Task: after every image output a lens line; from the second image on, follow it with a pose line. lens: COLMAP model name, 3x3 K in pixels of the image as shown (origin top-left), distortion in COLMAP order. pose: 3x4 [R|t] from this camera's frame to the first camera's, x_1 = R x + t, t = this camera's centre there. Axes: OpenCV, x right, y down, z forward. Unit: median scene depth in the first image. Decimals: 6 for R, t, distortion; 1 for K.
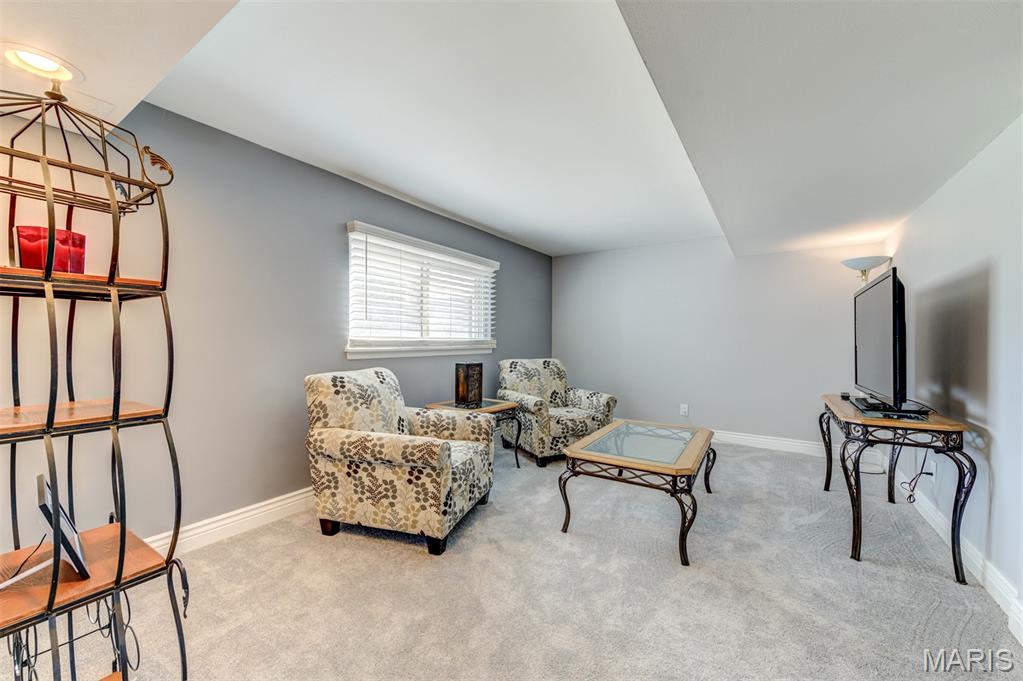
lens RADIAL K [[413.9, 0, 497.8], [0, 413.9, 341.1], [0, 0, 1]] dist [0.002718, -0.001464]
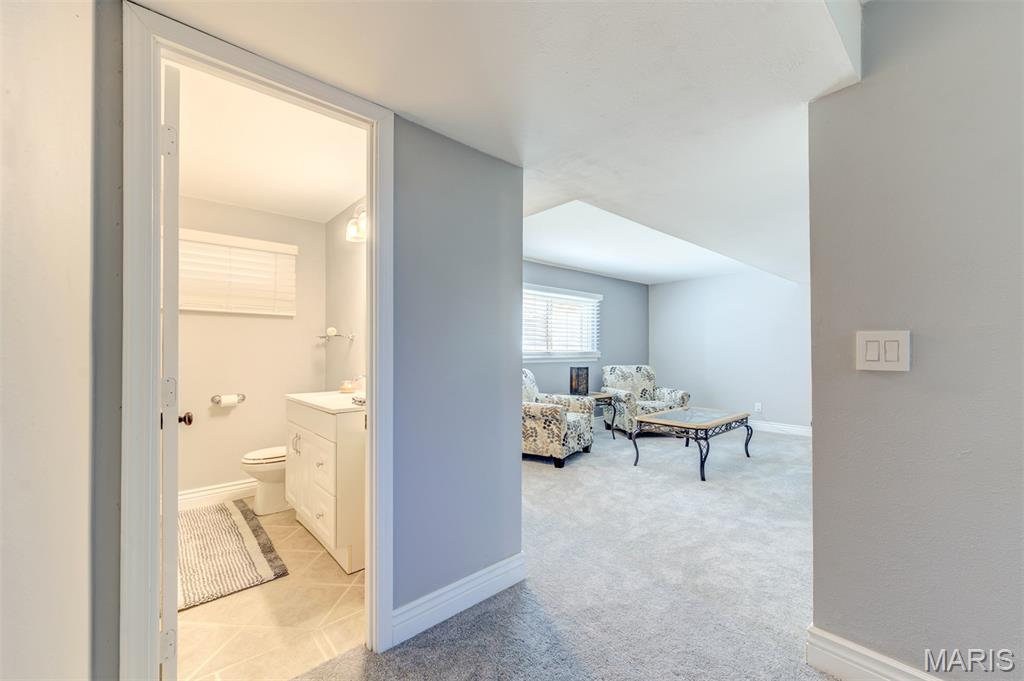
lens RADIAL K [[407.8, 0, 507.5], [0, 407.8, 351.0], [0, 0, 1]] dist [0.003234, -0.001661]
pose [[0.965420, -0.005805, -0.260634, 0.105659], [0.004426, 0.999973, -0.005878, 0.004728], [0.260661, 0.004521, 0.965420, -0.808529]]
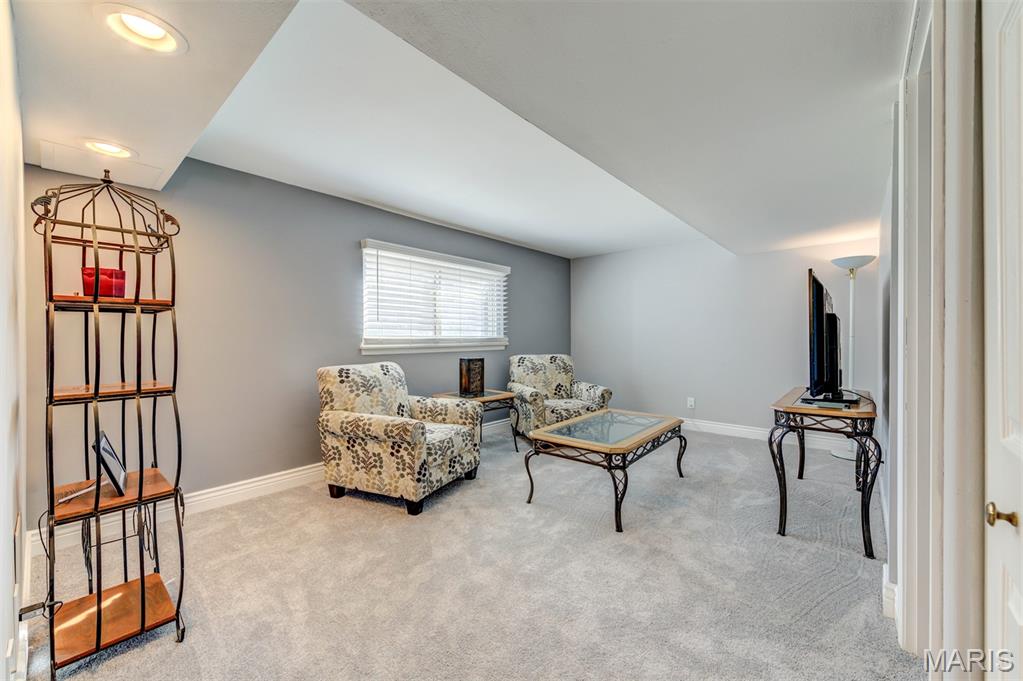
lens RADIAL K [[413.9, 0, 510.6], [0, 413.9, 337.6], [0, 0, 1]] dist [0.002718, -0.001464]
pose [[0.992780, -0.008818, -0.119624, 0.279834], [0.008523, 0.999959, -0.002973, 0.003770], [0.119646, 0.001932, 0.992815, -0.164101]]
